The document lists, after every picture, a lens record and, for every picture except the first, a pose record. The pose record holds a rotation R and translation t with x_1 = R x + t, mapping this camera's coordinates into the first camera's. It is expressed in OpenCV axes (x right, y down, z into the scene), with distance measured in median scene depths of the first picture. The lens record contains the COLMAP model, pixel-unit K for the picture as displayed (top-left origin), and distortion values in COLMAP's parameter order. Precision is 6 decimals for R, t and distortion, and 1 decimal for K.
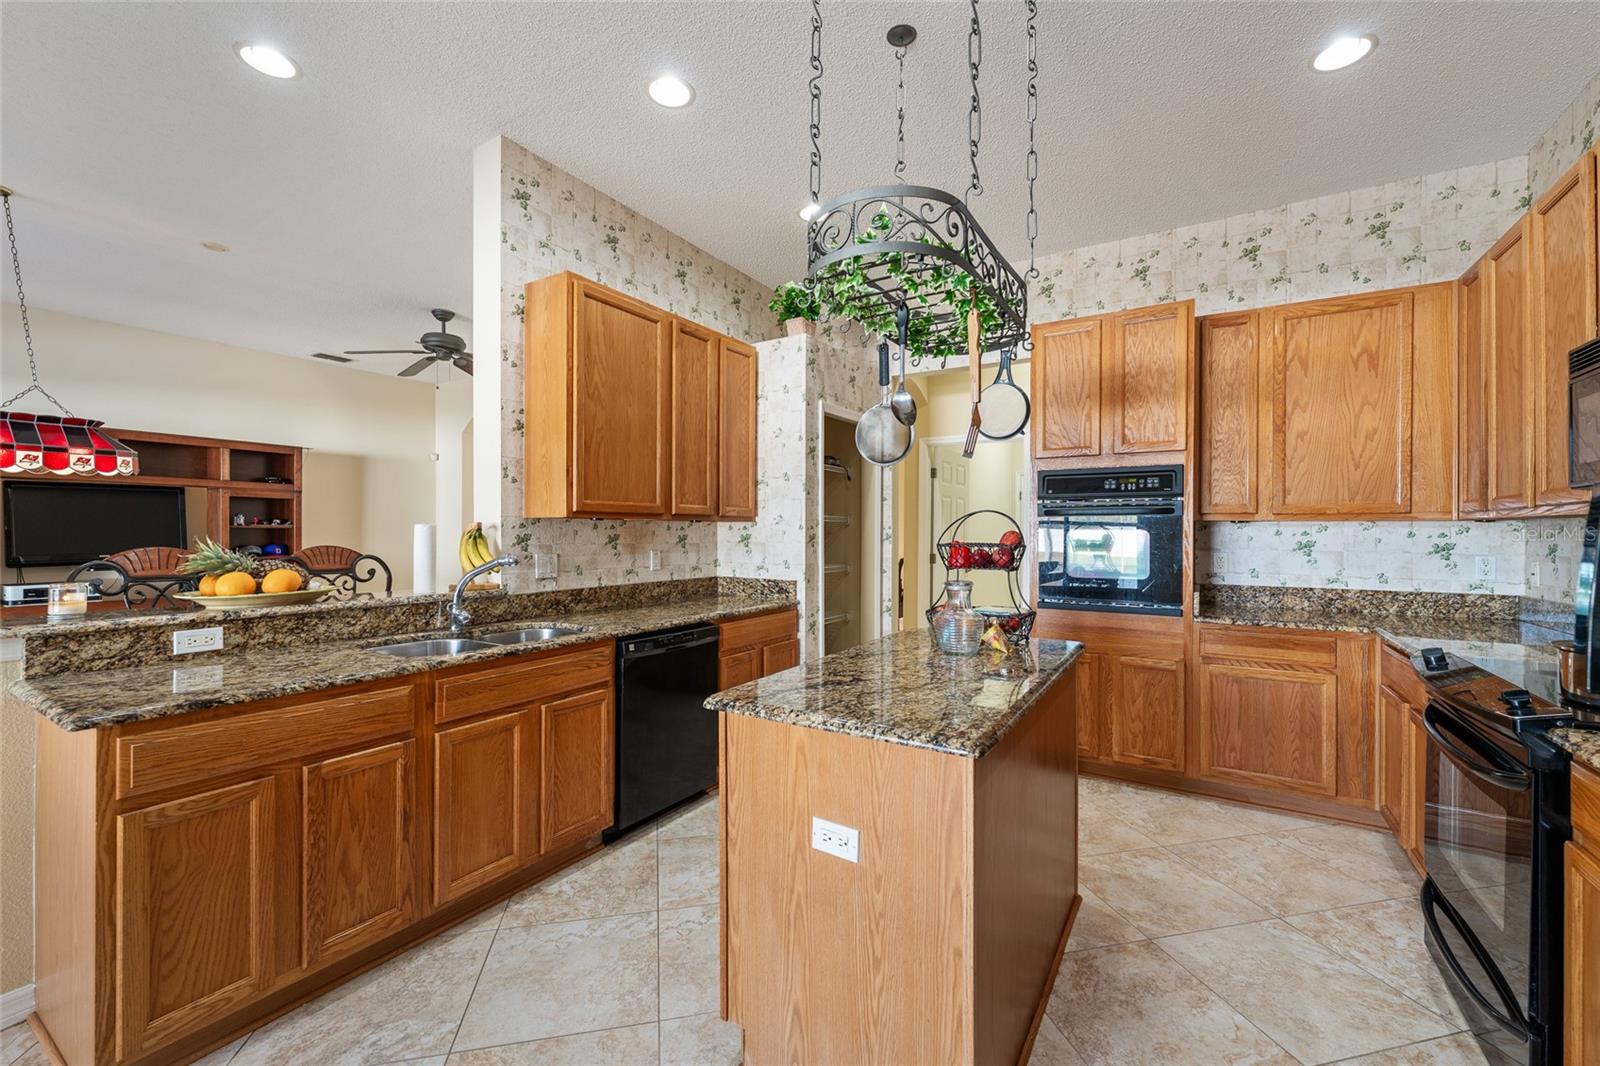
lens RADIAL K [[647.6, 0, 799.4], [0, 647.6, 533.1], [0, 0, 1]] dist [0.000118, -0.000550]
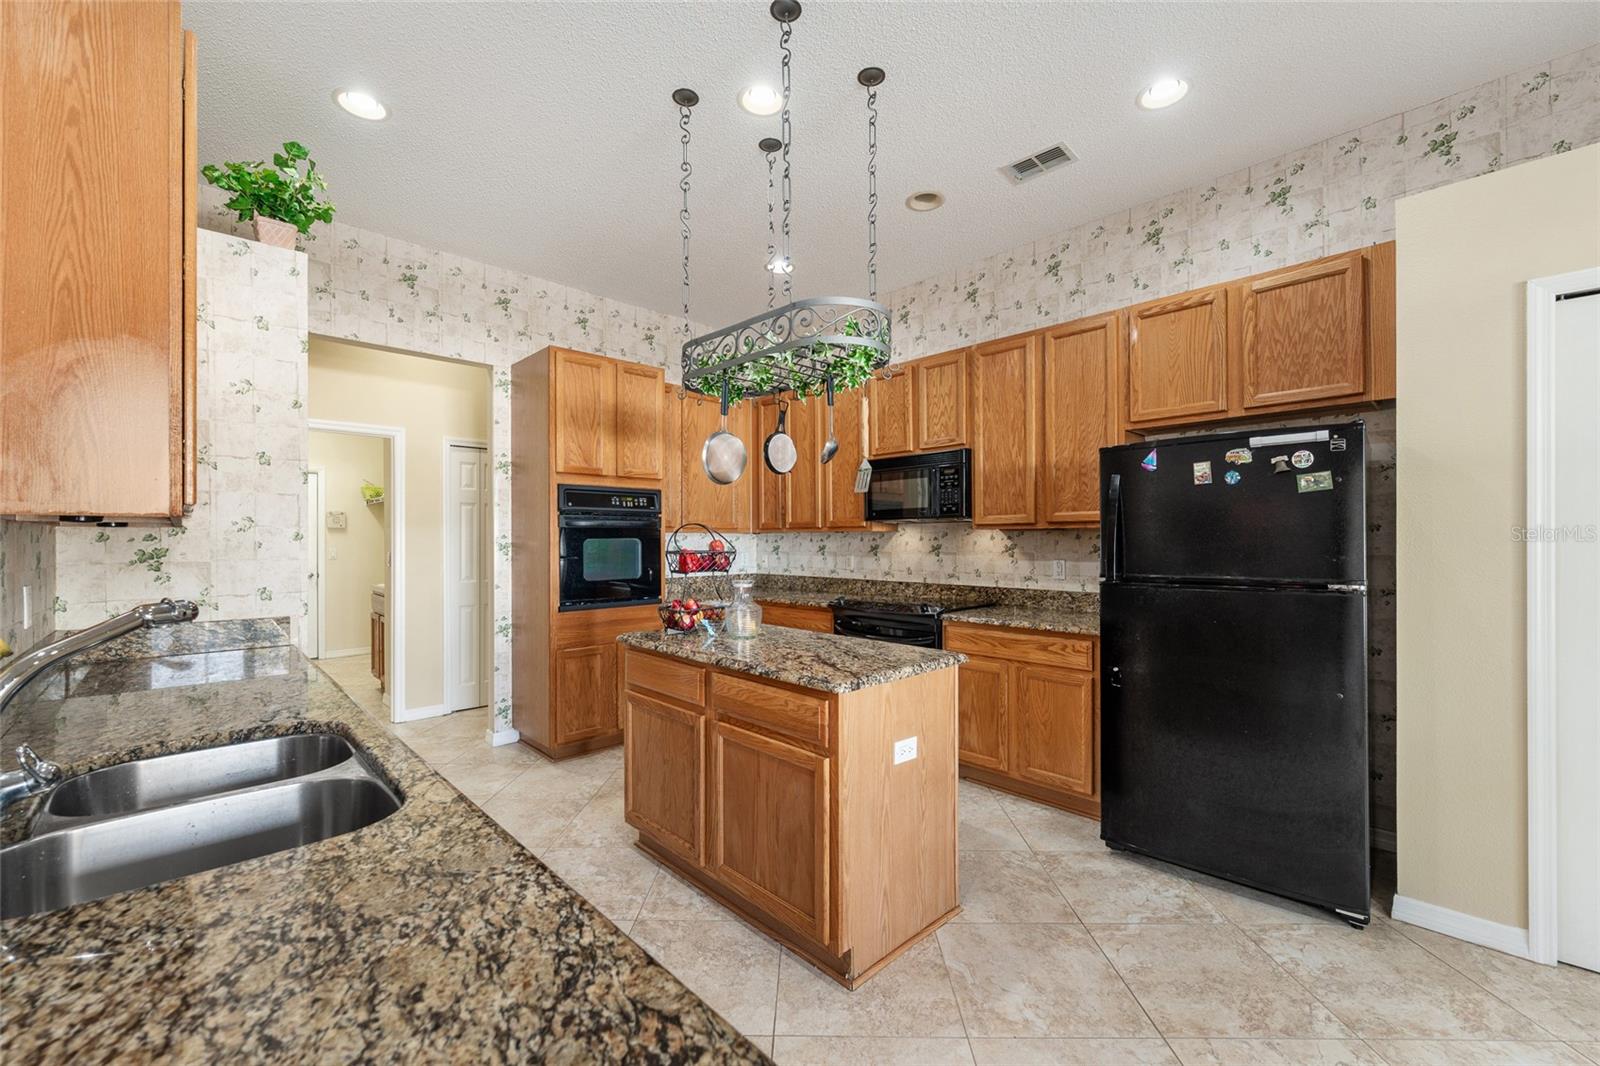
lens RADIAL K [[647.6, 0, 805.4], [0, 647.6, 538.5], [0, 0, 1]] dist [0.000118, -0.000550]
pose [[0.234220, -0.002997, 0.972179, -0.768382], [0.006353, 0.999979, 0.001552, -0.006408], [-0.972163, 0.005813, 0.234234, 0.470881]]
